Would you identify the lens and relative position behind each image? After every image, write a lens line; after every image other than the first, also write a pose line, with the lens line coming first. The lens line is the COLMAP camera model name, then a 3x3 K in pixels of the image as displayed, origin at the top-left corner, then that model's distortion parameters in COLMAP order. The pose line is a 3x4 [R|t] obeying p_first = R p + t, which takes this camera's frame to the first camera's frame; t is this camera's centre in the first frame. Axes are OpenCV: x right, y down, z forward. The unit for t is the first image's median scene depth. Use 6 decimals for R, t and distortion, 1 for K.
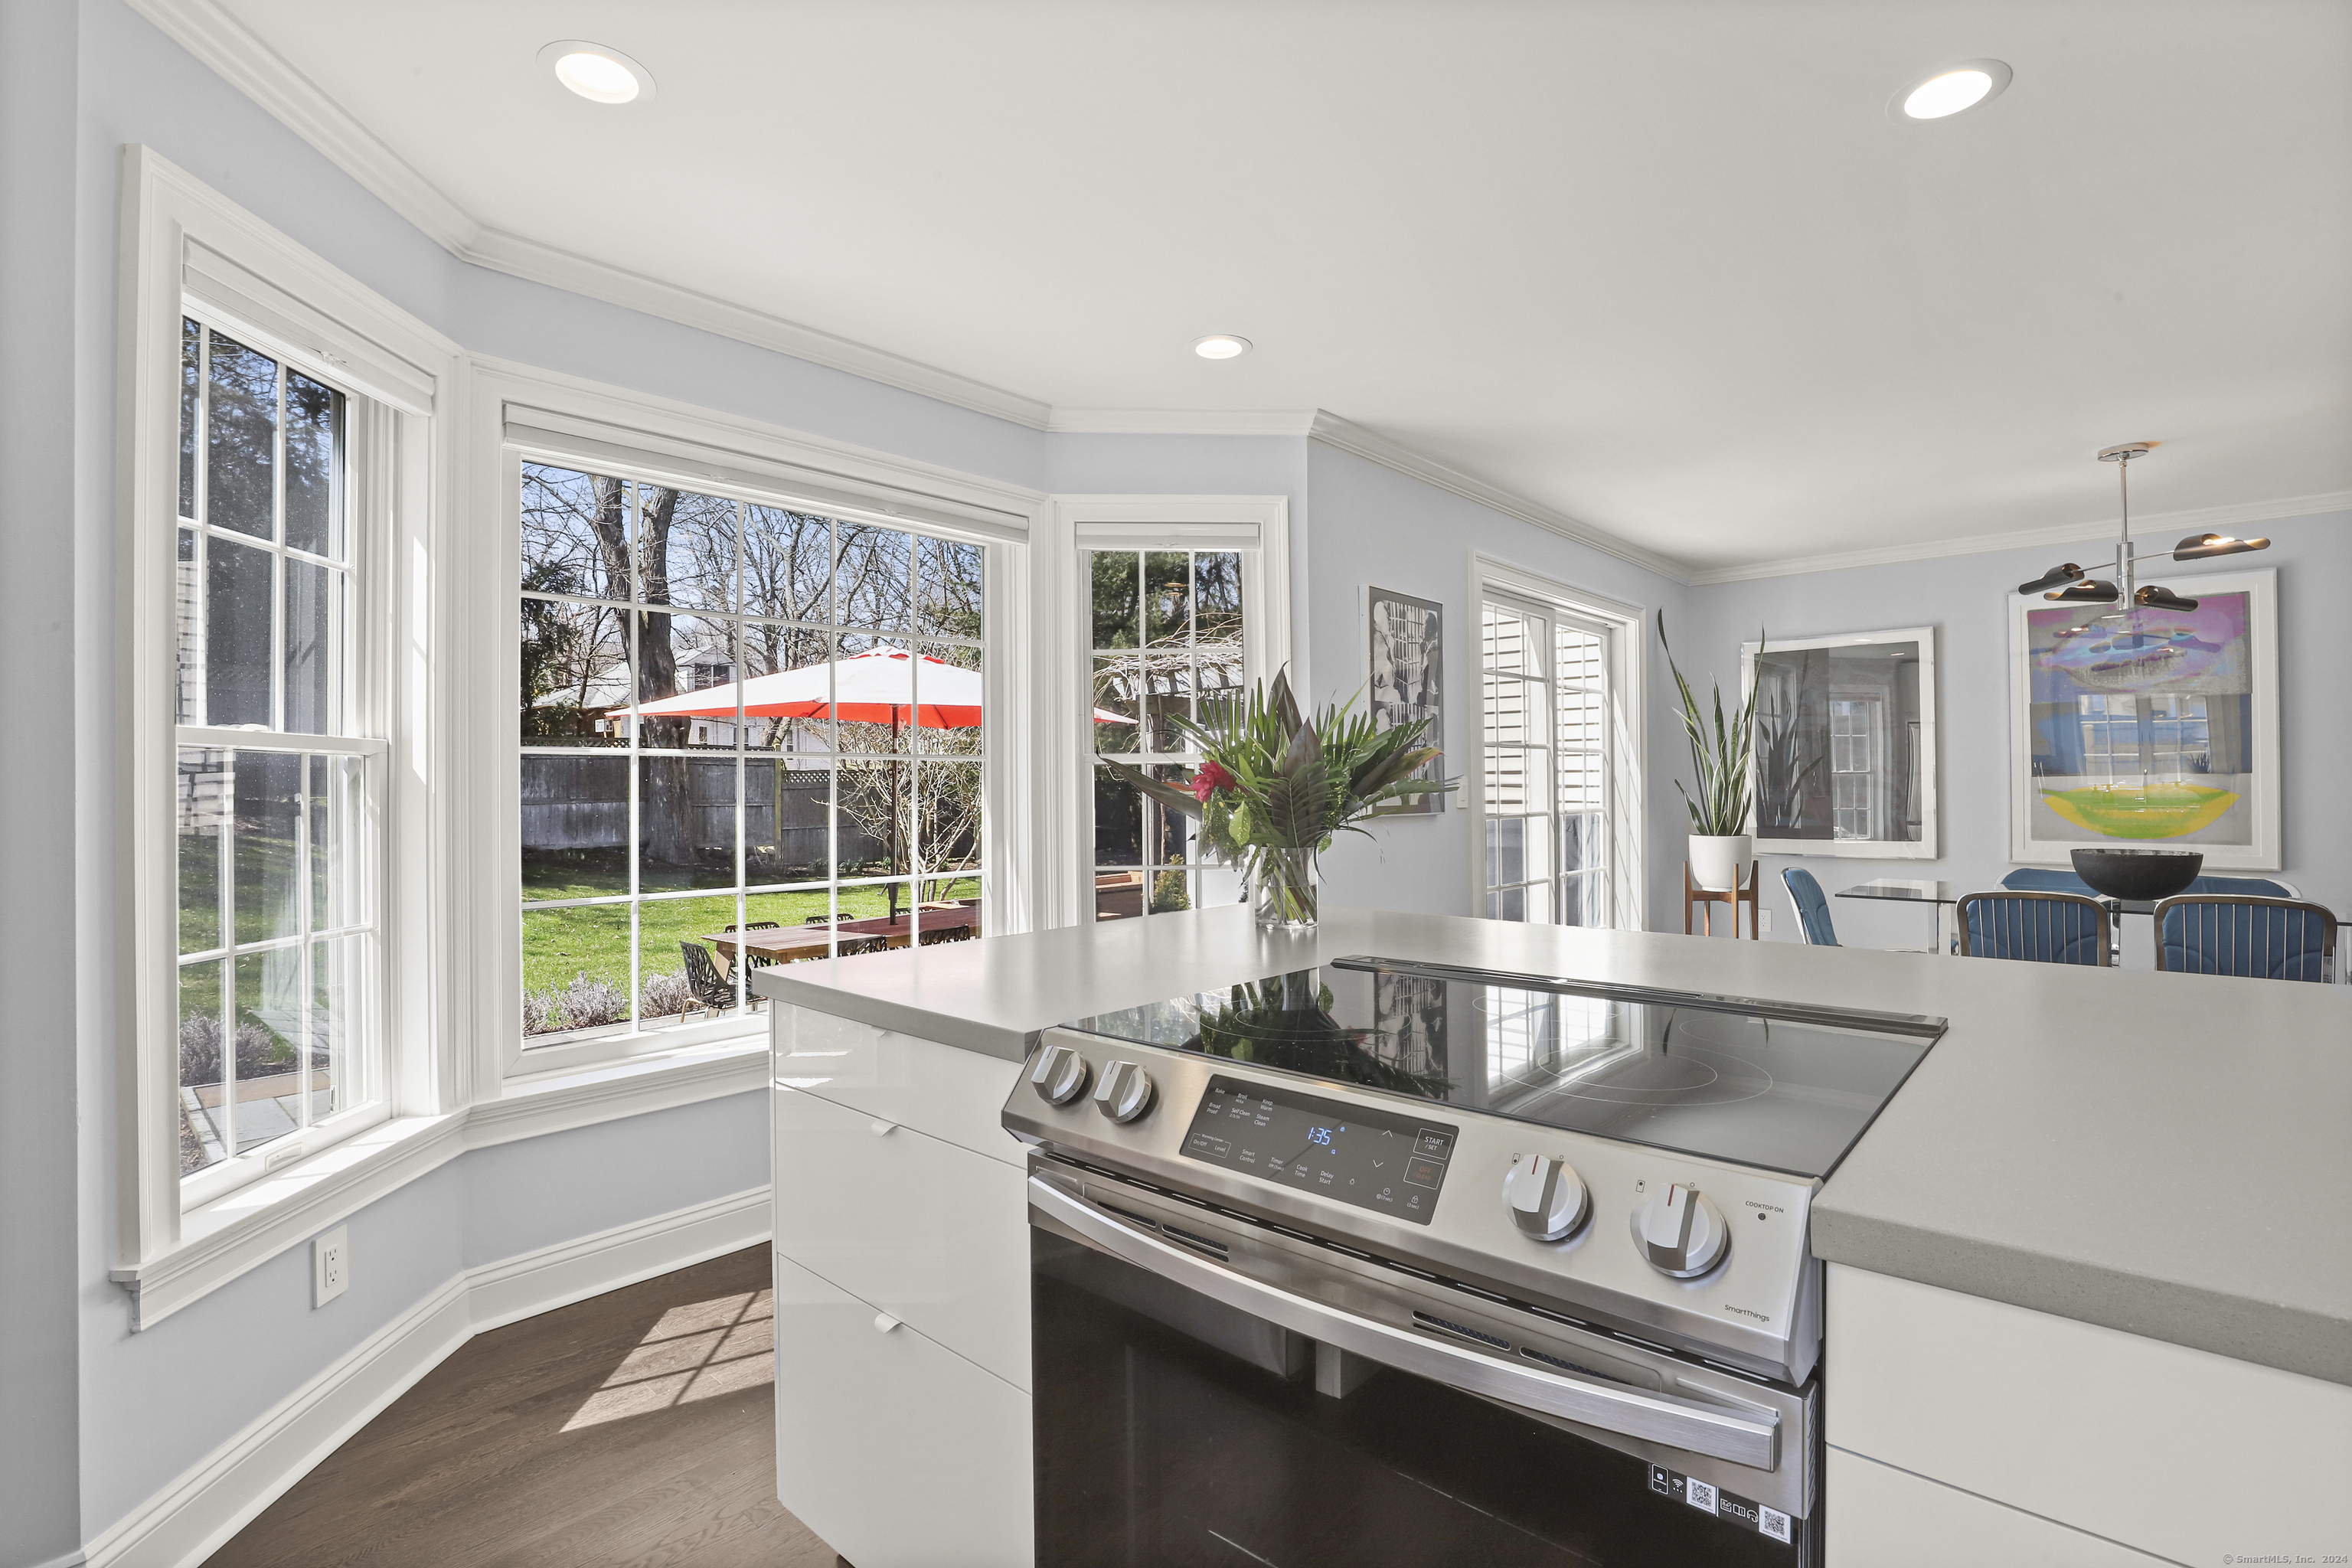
lens RADIAL K [[1090.5, 0, 1176.0], [0, 1090.5, 784.0], [0, 0, 1]] dist [-0.031395, 0.000160]
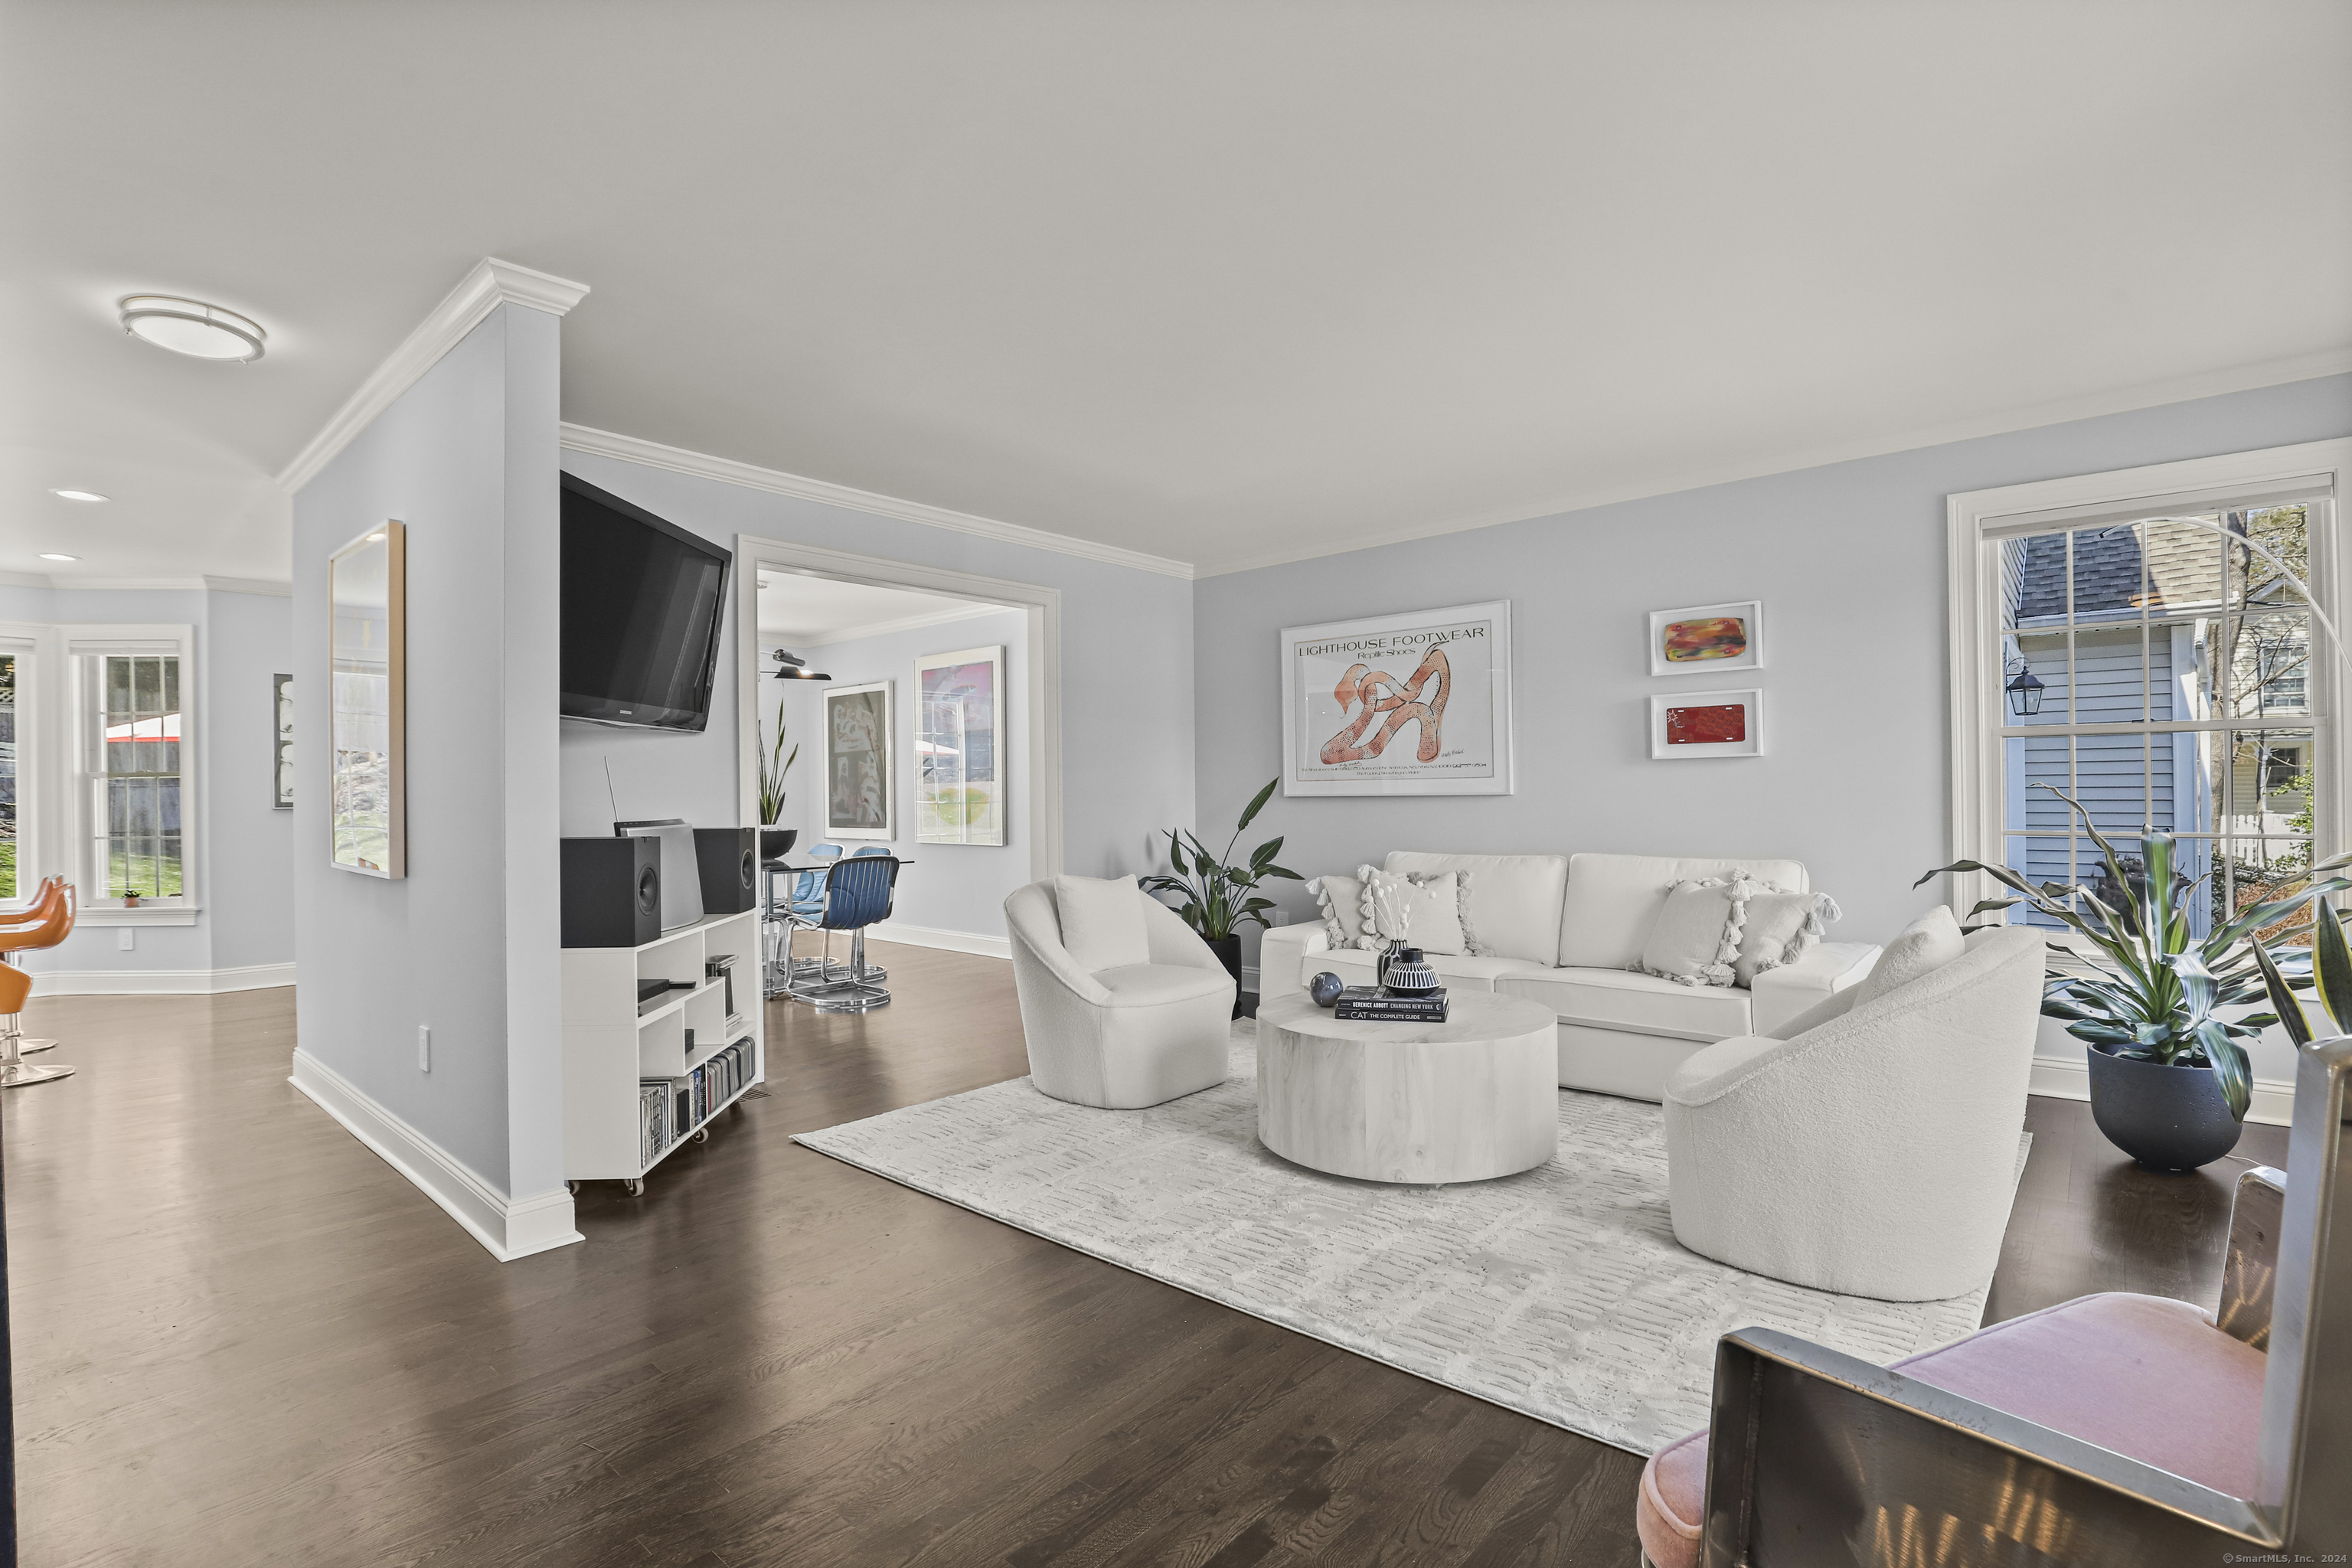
lens RADIAL K [[1090.5, 0, 1176.0], [0, 1090.5, 784.0], [0, 0, 1]] dist [-0.031395, 0.000160]
pose [[0.999926, -0.003275, 0.011730, 1.348930], [0.003375, 0.999958, -0.008479, 0.009150], [-0.011701, 0.008518, 0.999895, -0.578826]]
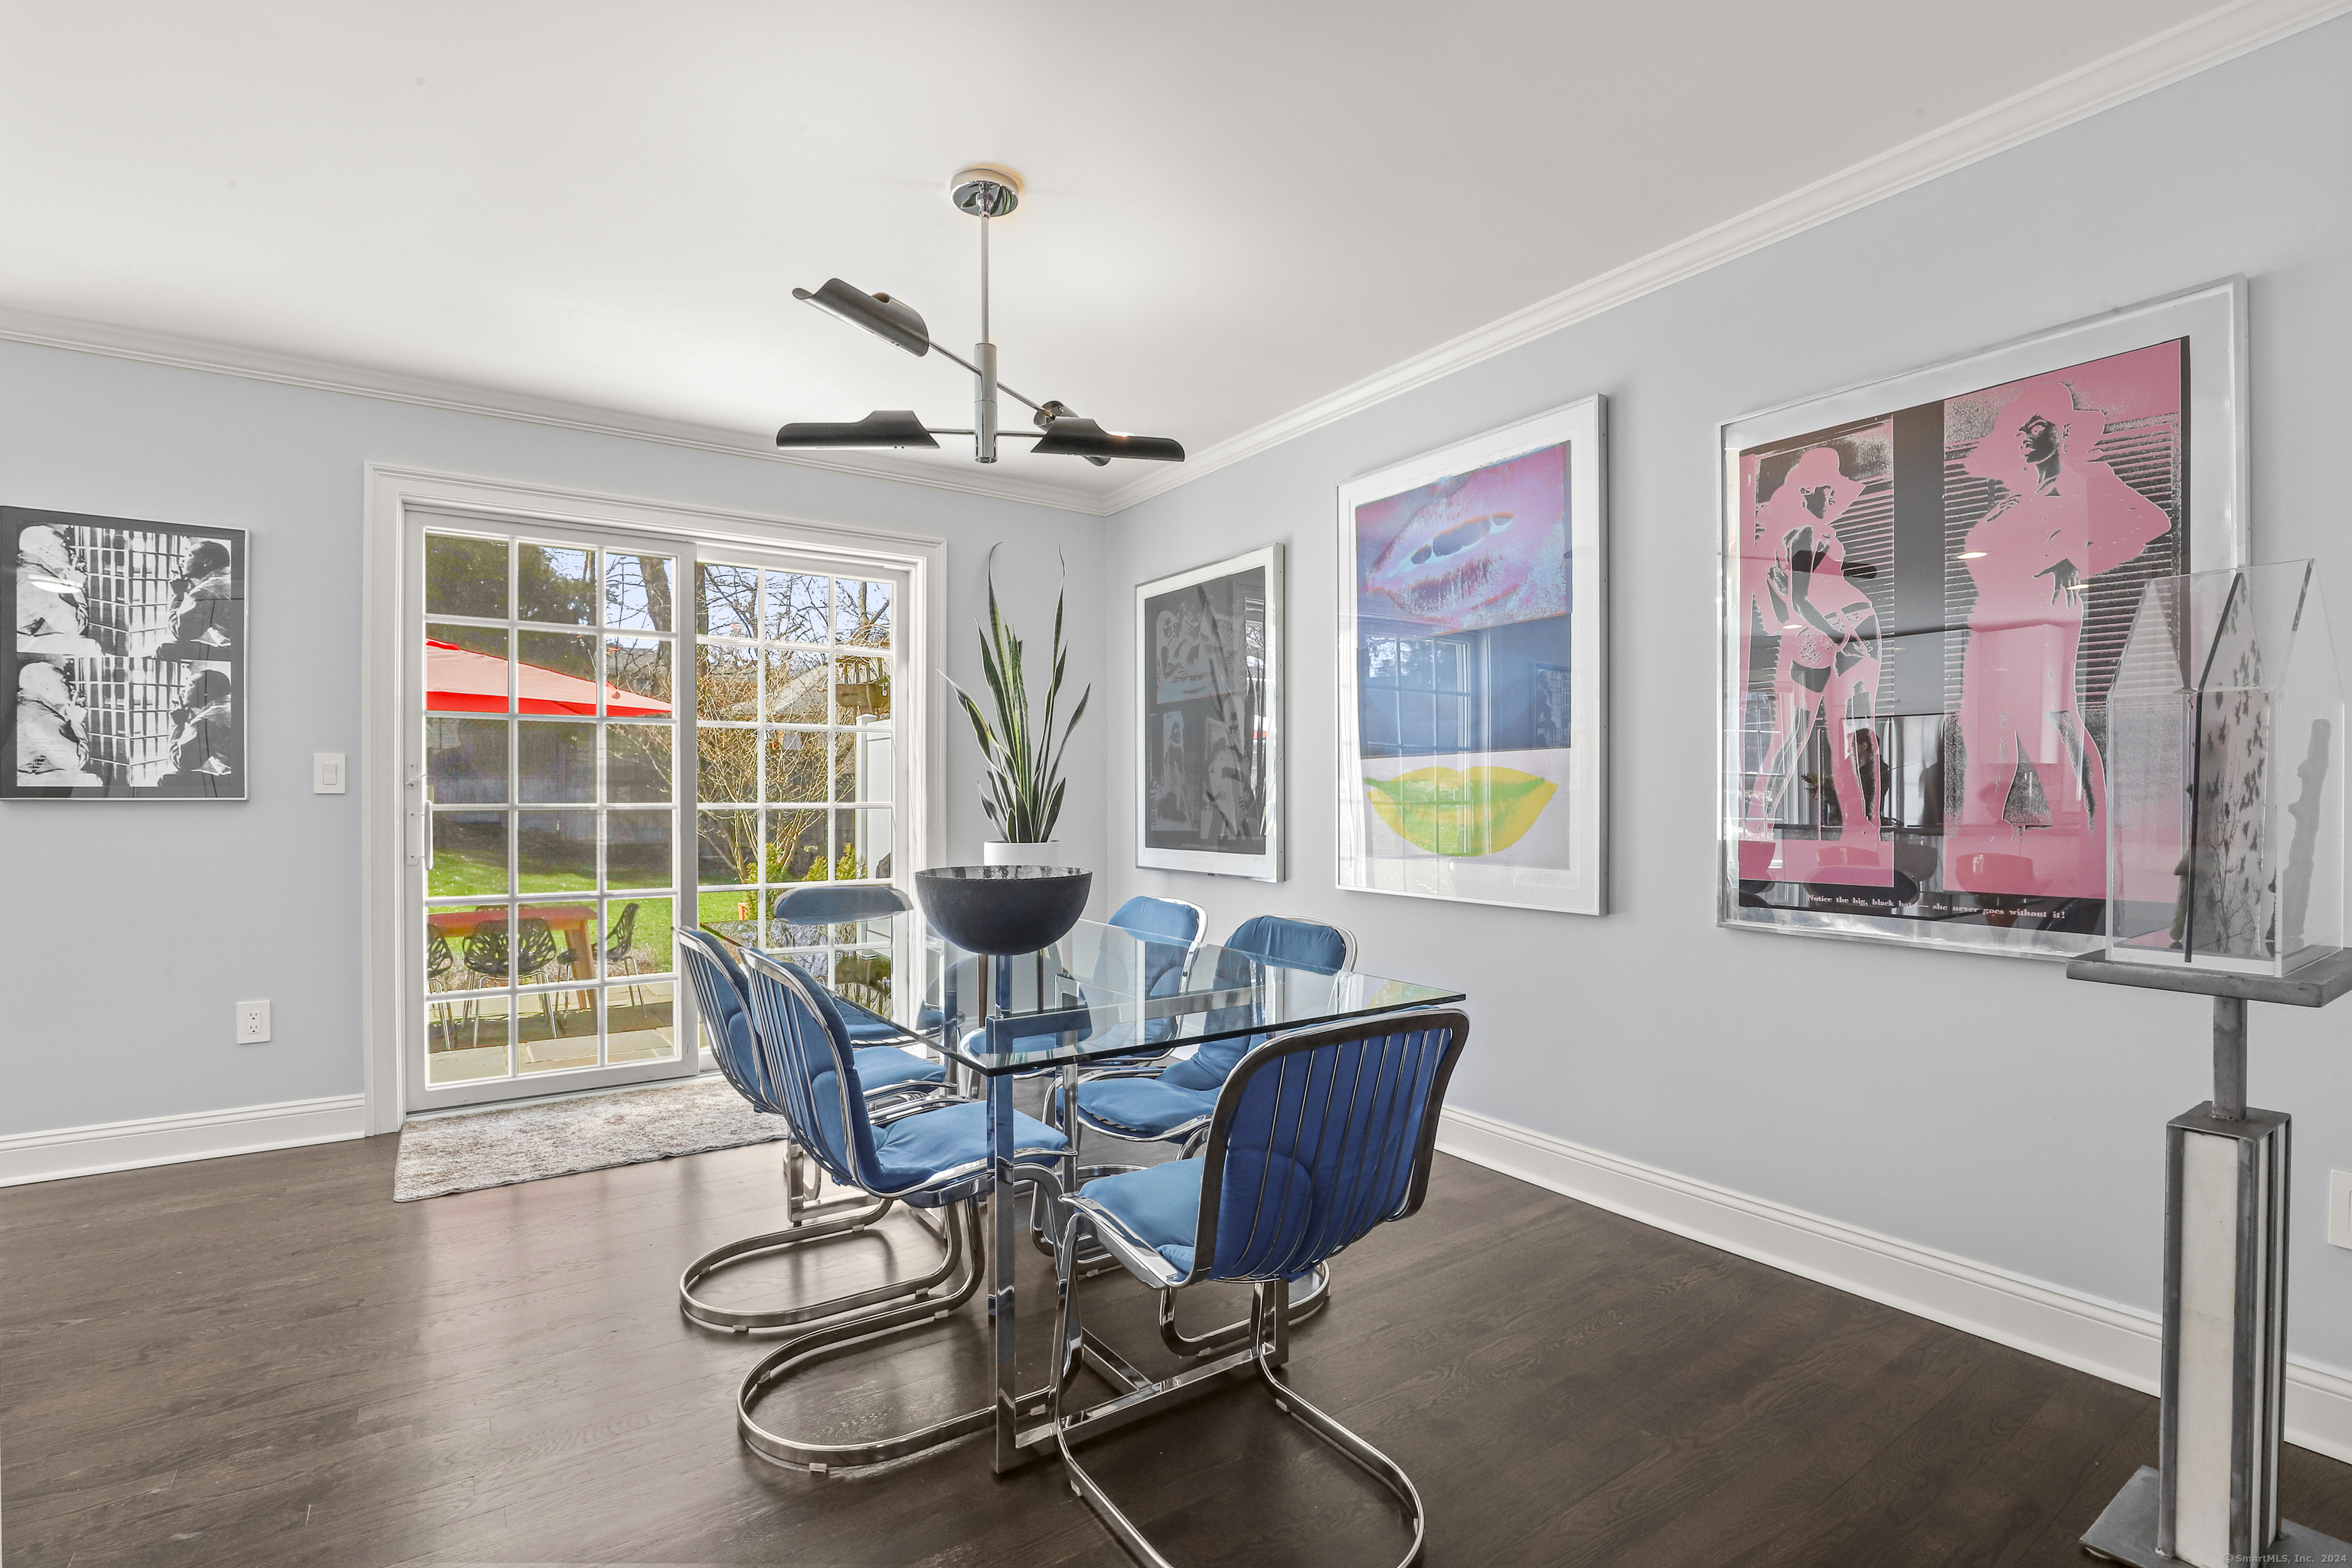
lens RADIAL K [[1051.6, 0, 1175.5], [0, 1051.6, 801.1], [0, 0, 1]] dist [-0.025981, 0.000222]
pose [[0.972513, 0.007305, -0.232736, 1.010026], [-0.005823, 0.999958, 0.007054, 0.018084], [0.232777, -0.005505, 0.972514, 0.414152]]
